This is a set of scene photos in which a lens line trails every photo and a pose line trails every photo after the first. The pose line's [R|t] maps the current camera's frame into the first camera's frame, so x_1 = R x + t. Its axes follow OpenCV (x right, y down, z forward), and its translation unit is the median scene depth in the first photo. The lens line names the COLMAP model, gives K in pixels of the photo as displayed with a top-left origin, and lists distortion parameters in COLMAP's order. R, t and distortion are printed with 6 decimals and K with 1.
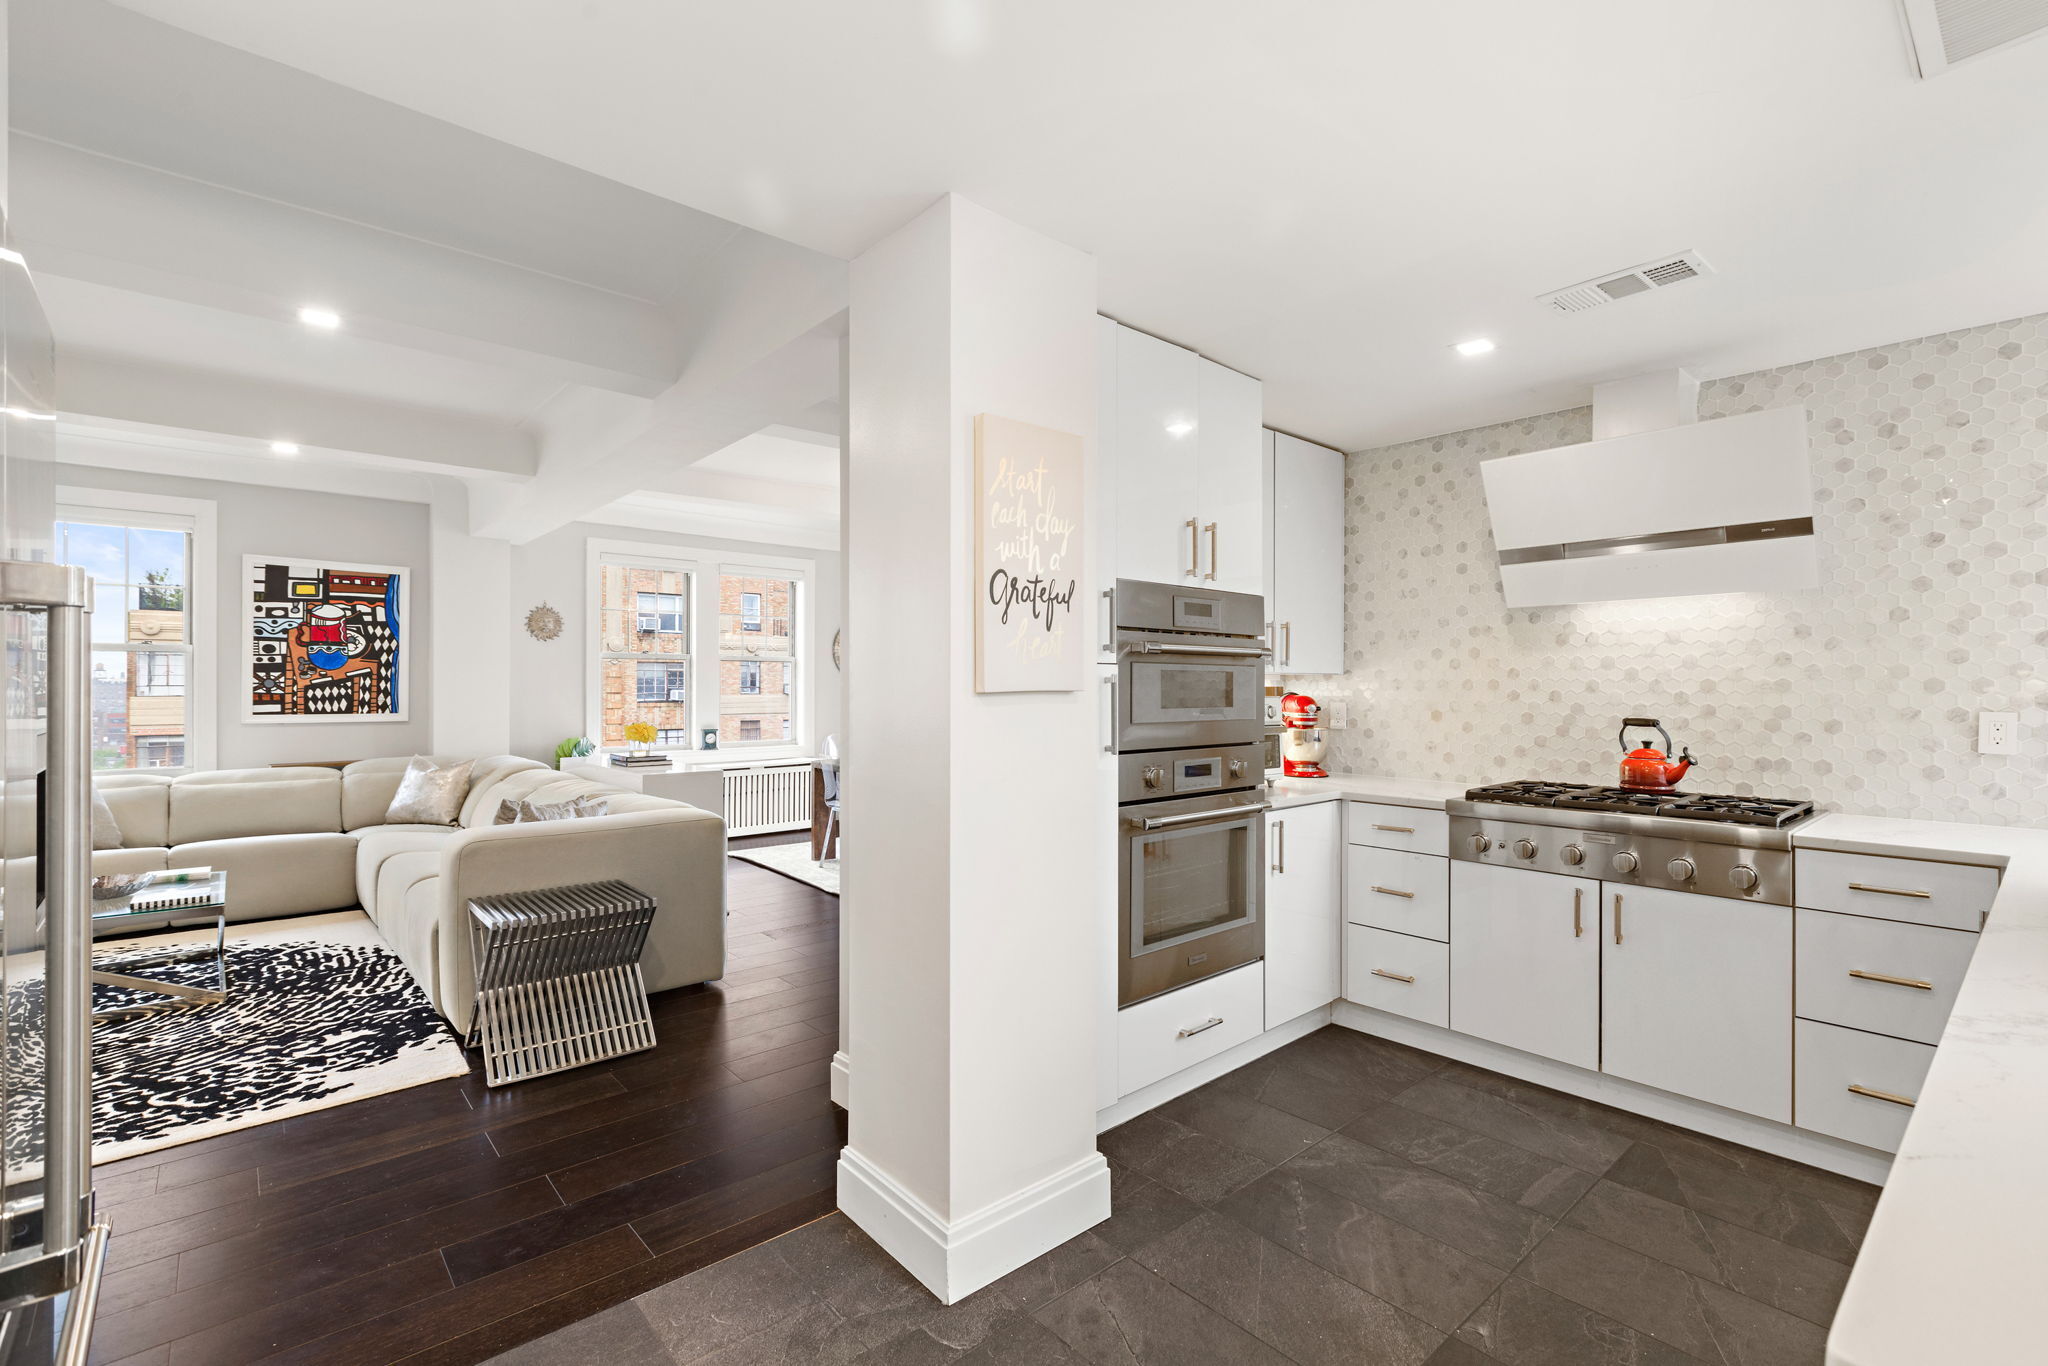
lens RADIAL K [[911.7, 0, 1021.8], [0, 911.7, 690.7], [0, 0, 1]] dist [-0.000139, -0.000526]
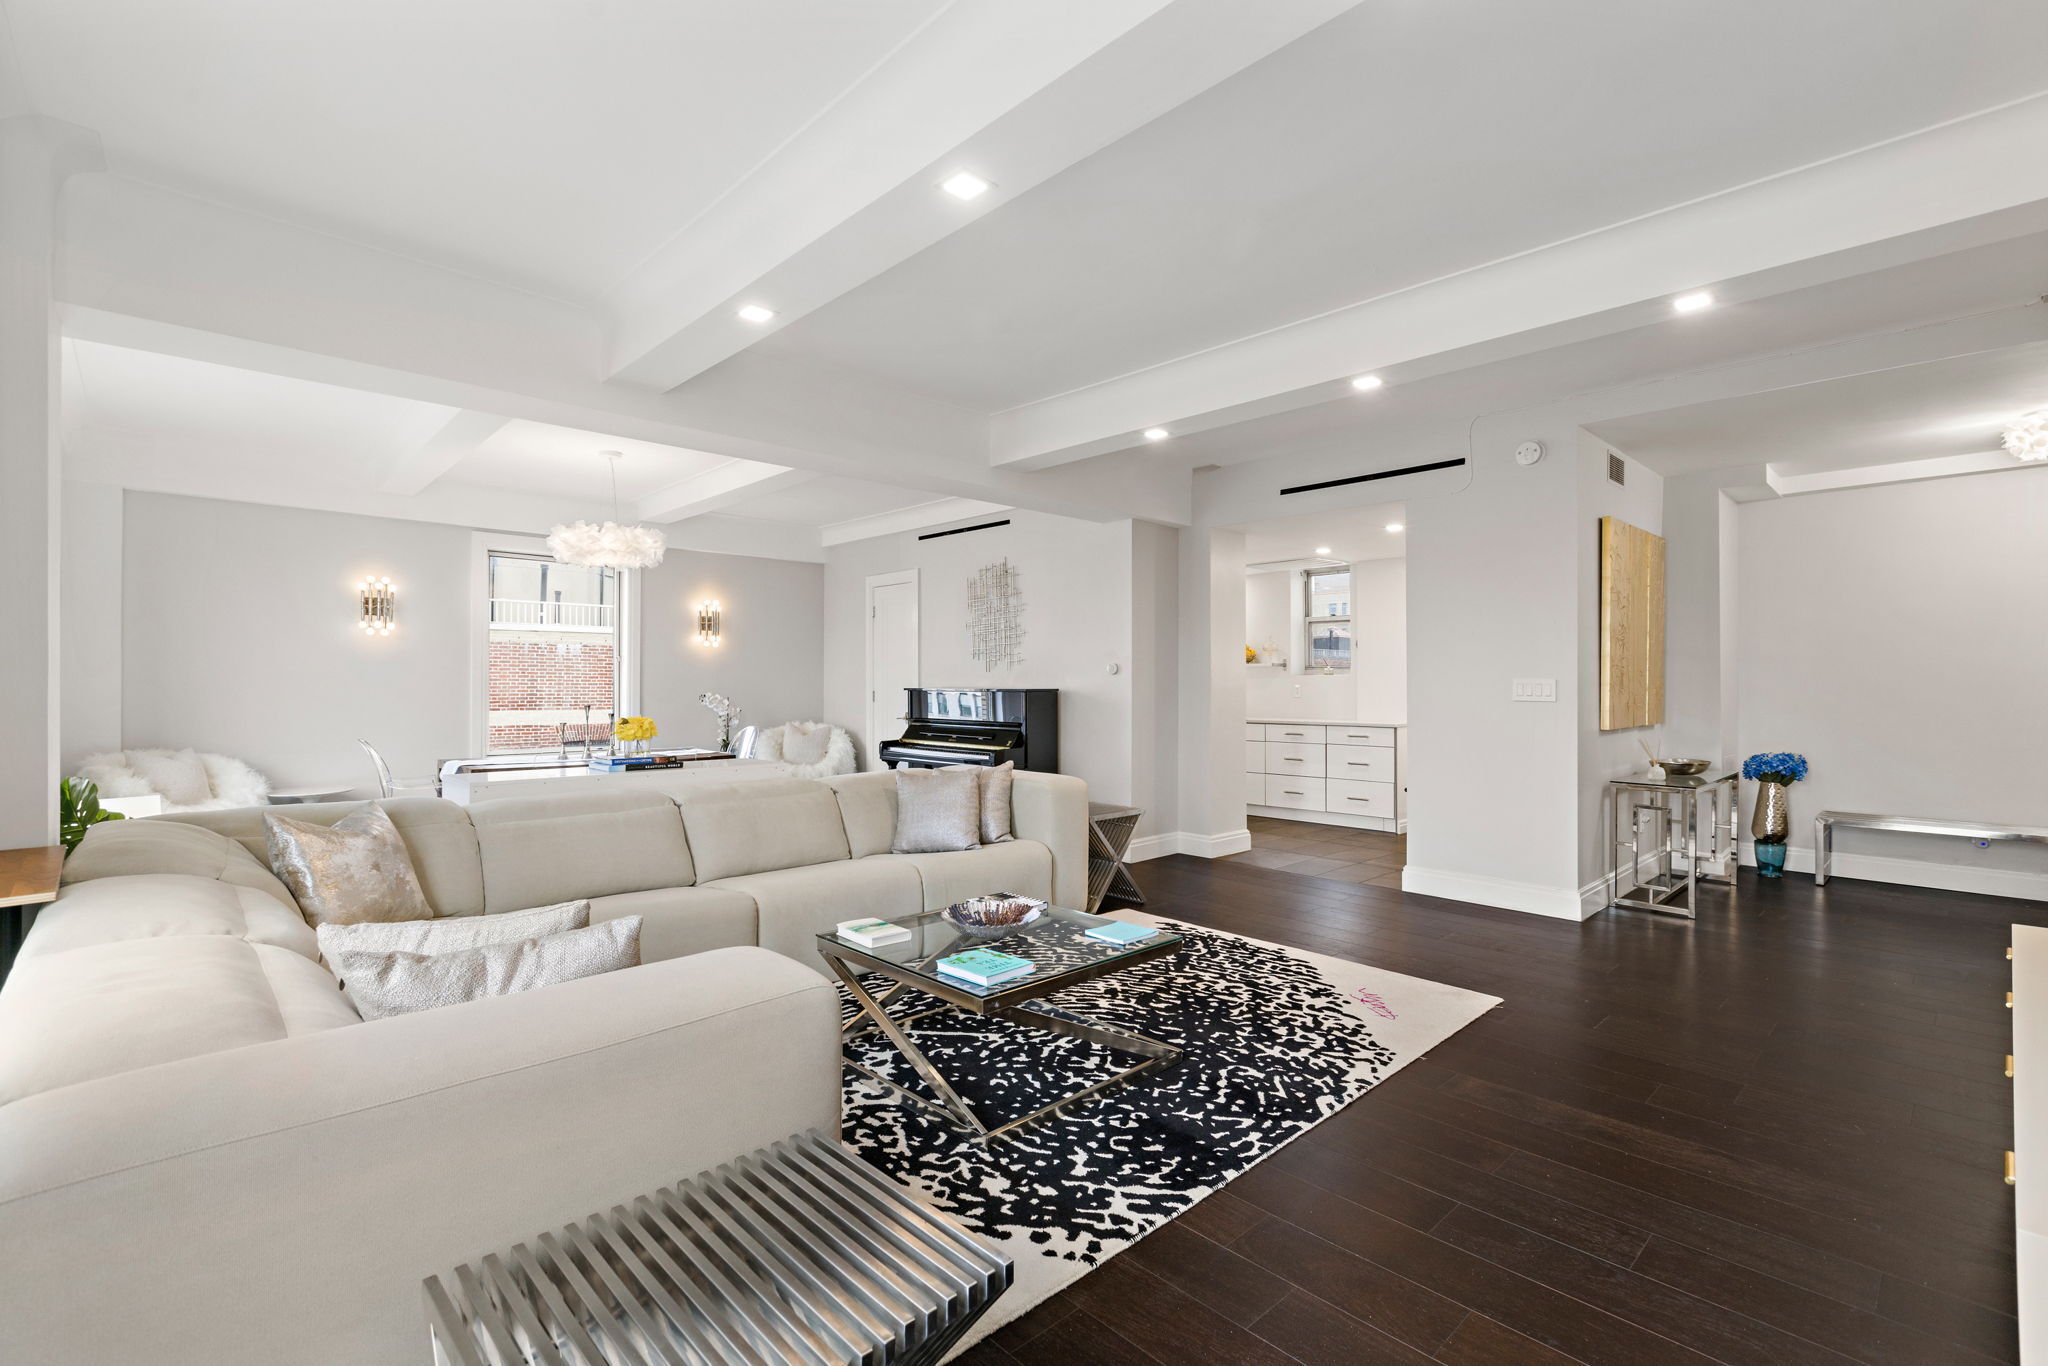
lens RADIAL K [[913.3, 0, 1026.3], [0, 913.3, 685.7], [0, 0, 1]] dist [0.002142, 0.000250]
pose [[-0.033640, -0.004886, 0.999422, -1.128765], [-0.001379, 0.999987, 0.004842, 0.004044], [-0.999433, -0.001216, -0.033646, 0.621583]]
